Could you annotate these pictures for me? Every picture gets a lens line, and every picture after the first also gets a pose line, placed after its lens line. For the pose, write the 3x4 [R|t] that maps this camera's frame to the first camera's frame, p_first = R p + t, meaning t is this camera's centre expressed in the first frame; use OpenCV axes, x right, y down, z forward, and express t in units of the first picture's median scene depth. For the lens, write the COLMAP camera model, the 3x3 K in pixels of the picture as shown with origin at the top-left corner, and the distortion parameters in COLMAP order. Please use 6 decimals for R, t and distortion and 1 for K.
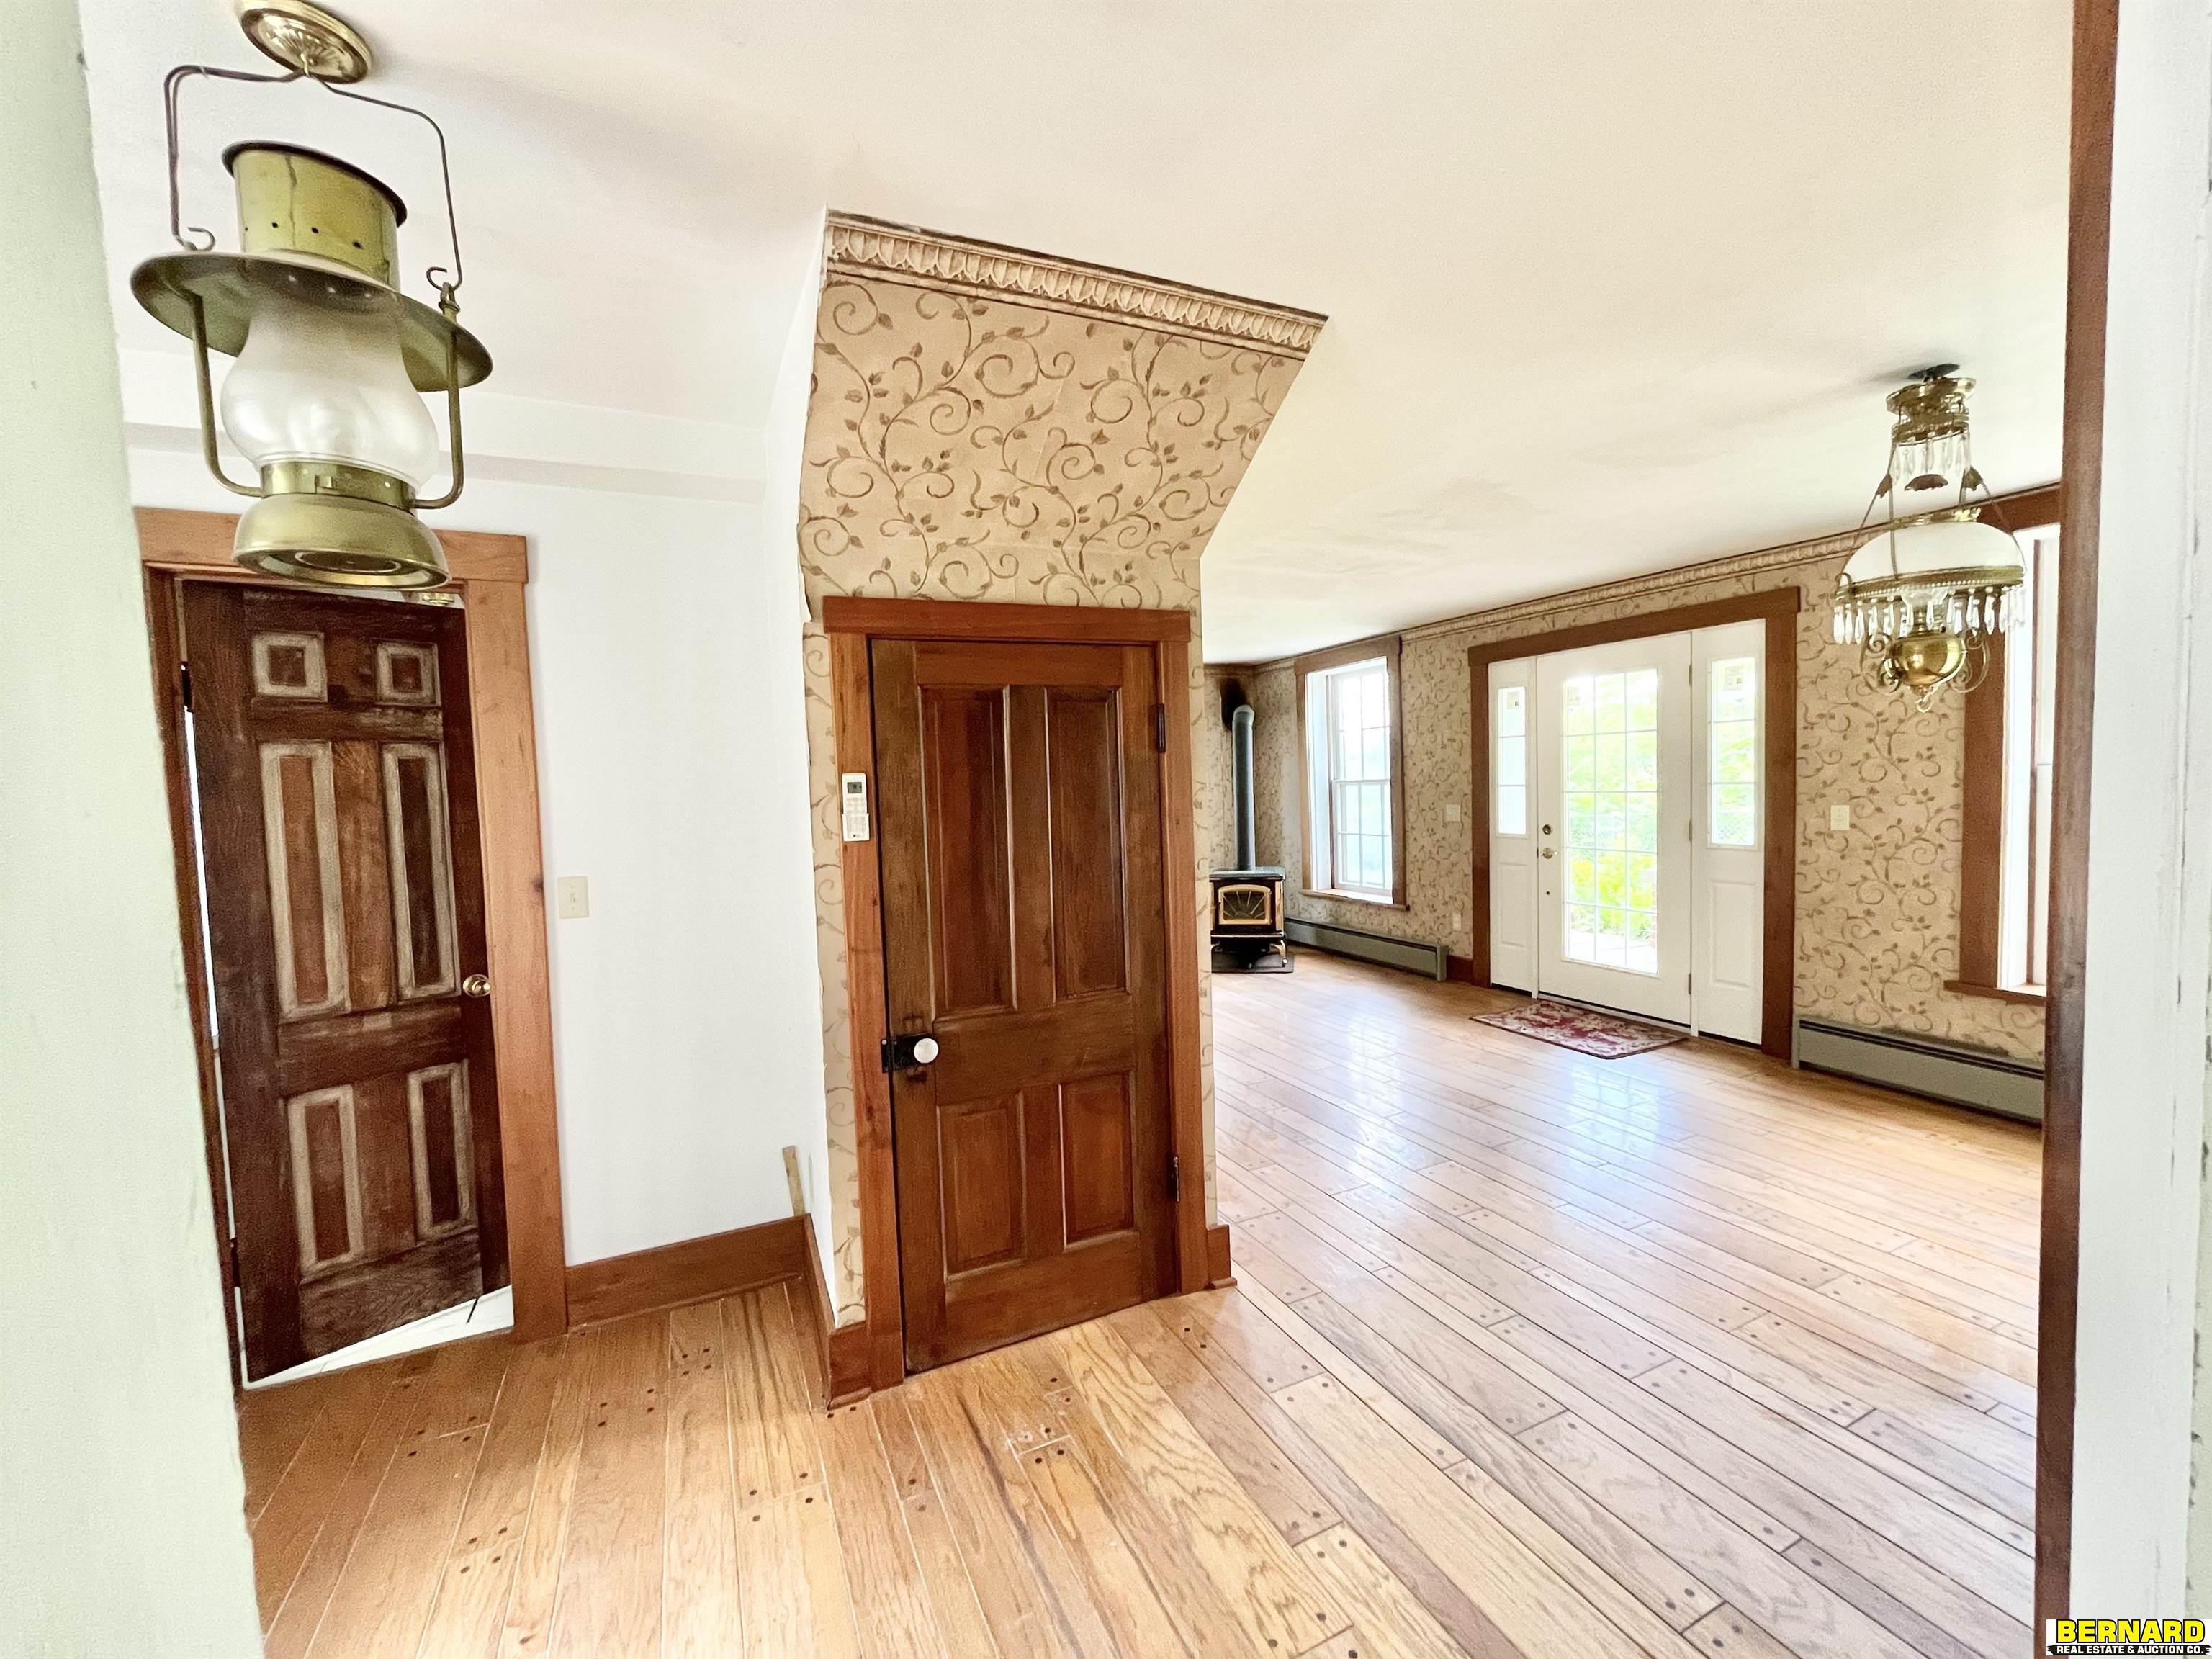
lens RADIAL K [[892.0, 0, 1102.7], [0, 892.0, 830.3], [0, 0, 1]] dist [-0.002888, -0.000683]
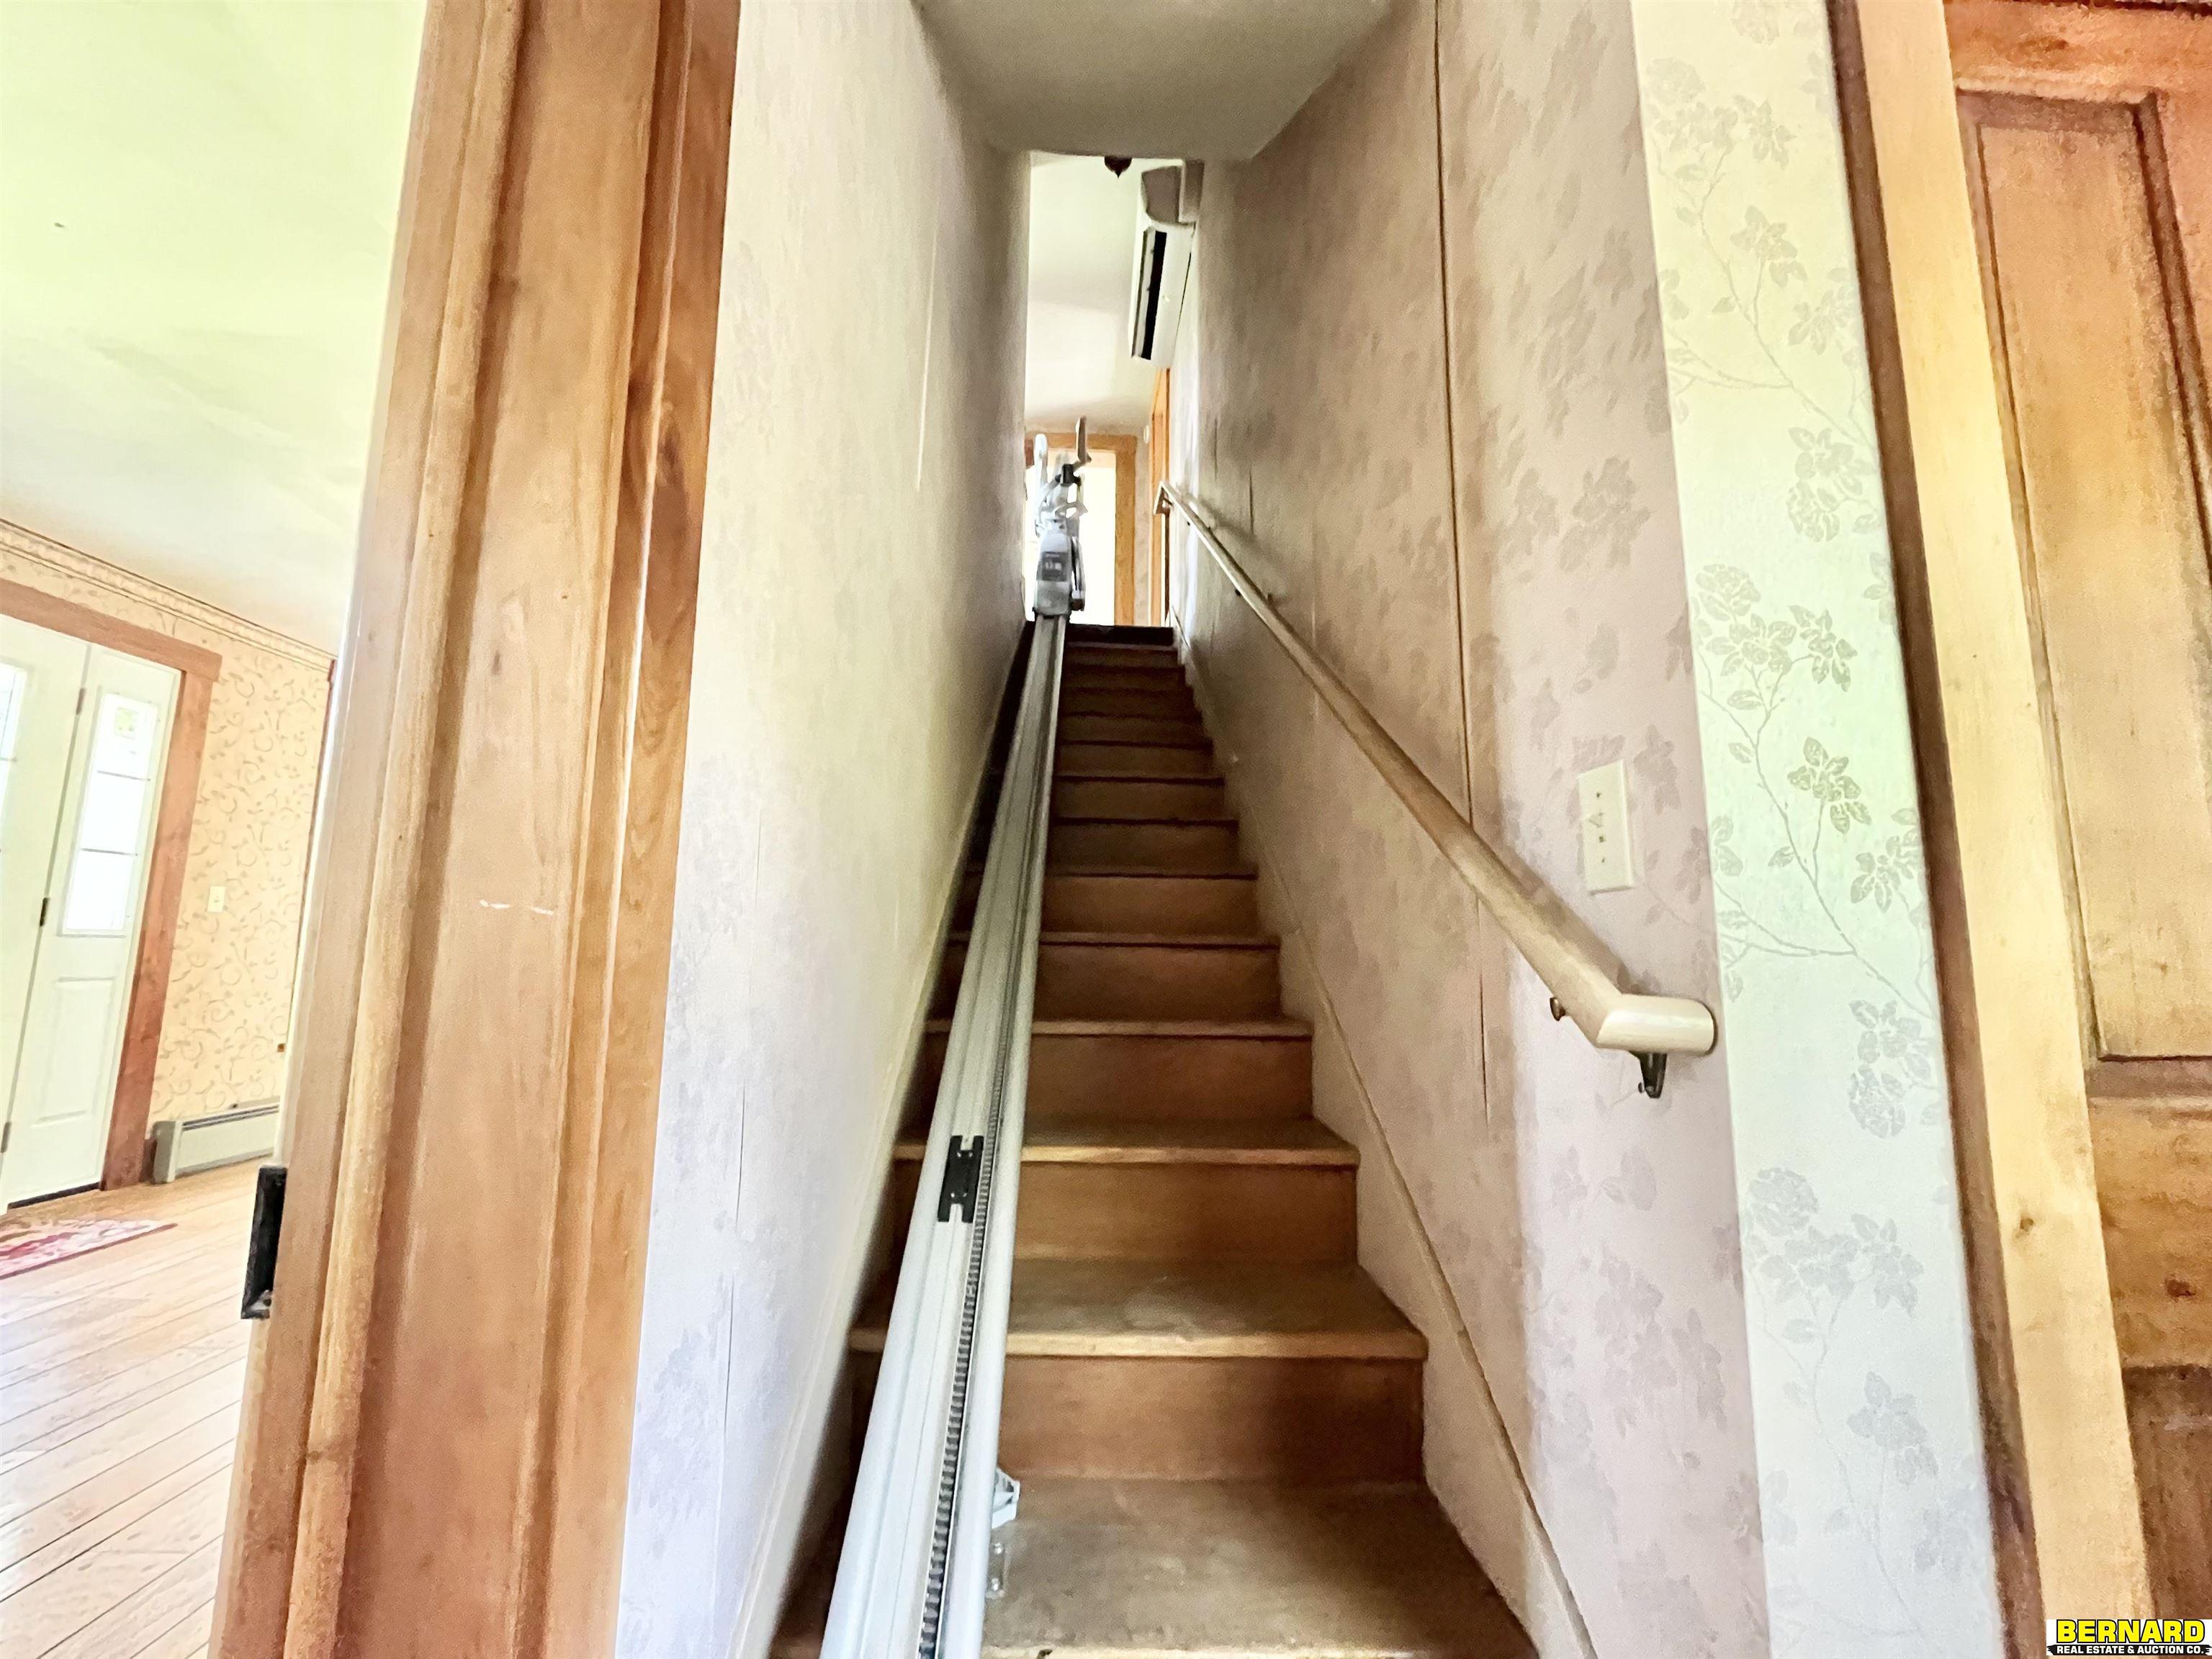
lens RADIAL K [[892.0, 0, 1102.7], [0, 892.0, 830.3], [0, 0, 1]] dist [-0.002888, -0.000683]
pose [[-0.921314, 0.080616, 0.380370, -0.436604], [0.046768, 0.994144, -0.097420, 0.049426], [-0.385996, -0.071965, -0.919689, 1.478838]]
